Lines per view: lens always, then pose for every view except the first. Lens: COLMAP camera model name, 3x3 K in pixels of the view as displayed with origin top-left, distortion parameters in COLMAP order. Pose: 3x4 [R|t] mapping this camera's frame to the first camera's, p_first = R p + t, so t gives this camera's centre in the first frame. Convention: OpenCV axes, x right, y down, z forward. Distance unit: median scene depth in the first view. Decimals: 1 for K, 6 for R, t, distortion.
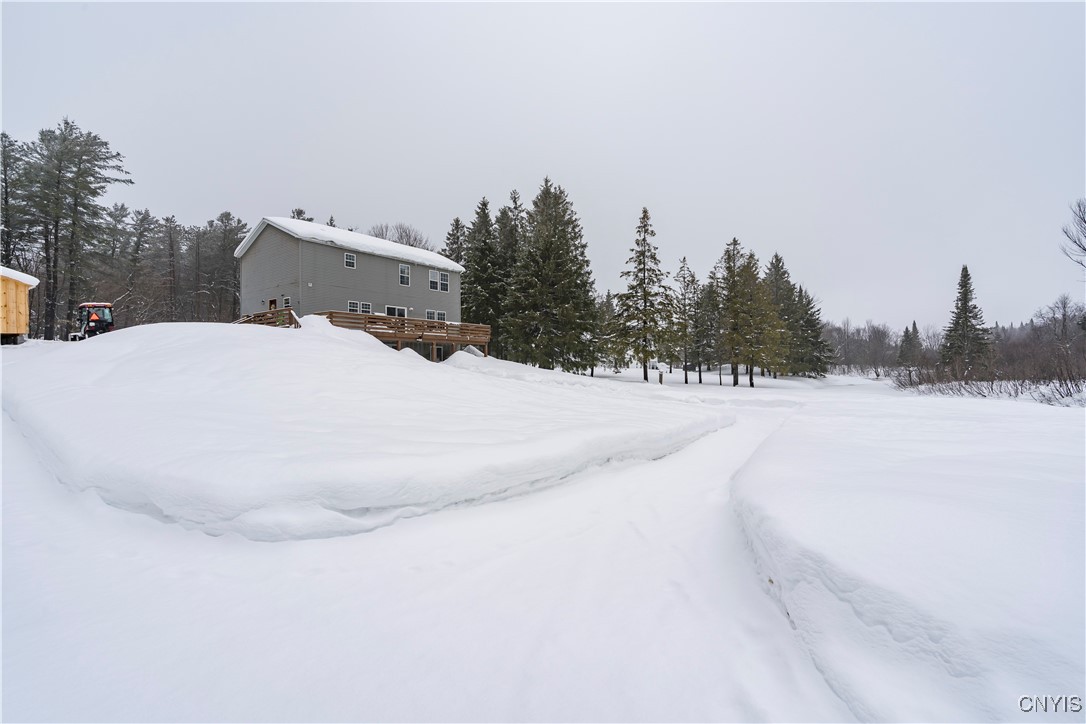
lens RADIAL K [[501.3, 0, 542.9], [0, 501.3, 366.9], [0, 0, 1]] dist [-0.003946, 0.000109]
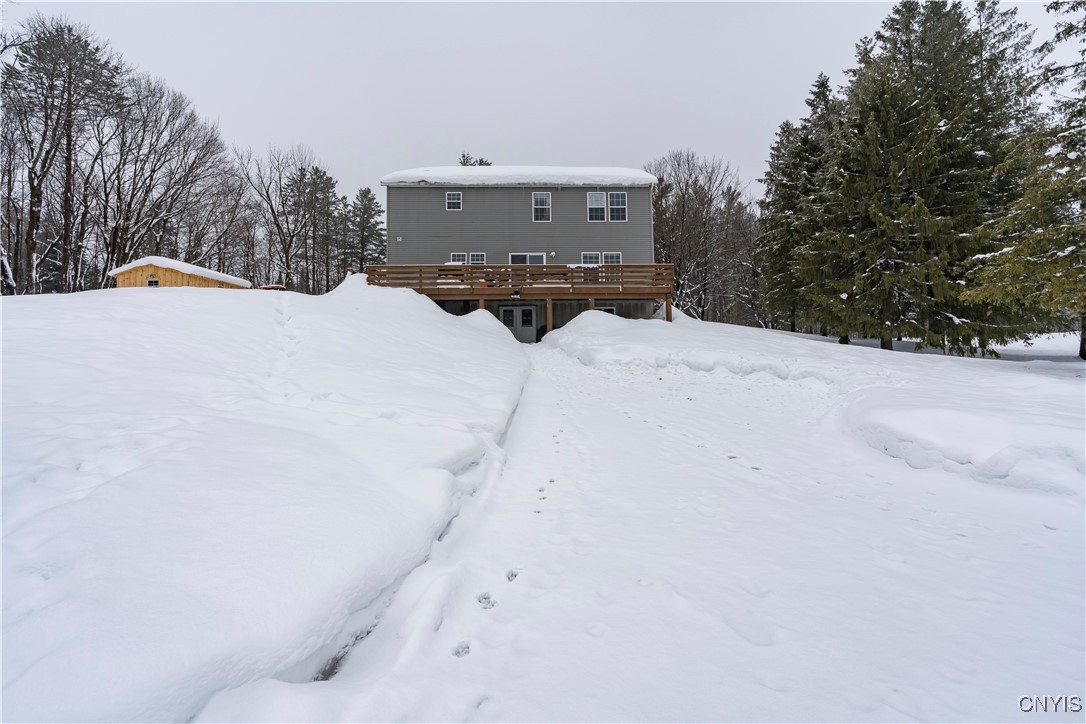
lens RADIAL K [[501.3, 0, 541.6], [0, 501.3, 337.0], [0, 0, 1]] dist [-0.003946, 0.000109]
pose [[0.635154, -0.021738, -0.772080, 0.258252], [0.016118, 0.999759, -0.014889, 0.008444], [0.772217, -0.002987, 0.635351, 0.555767]]
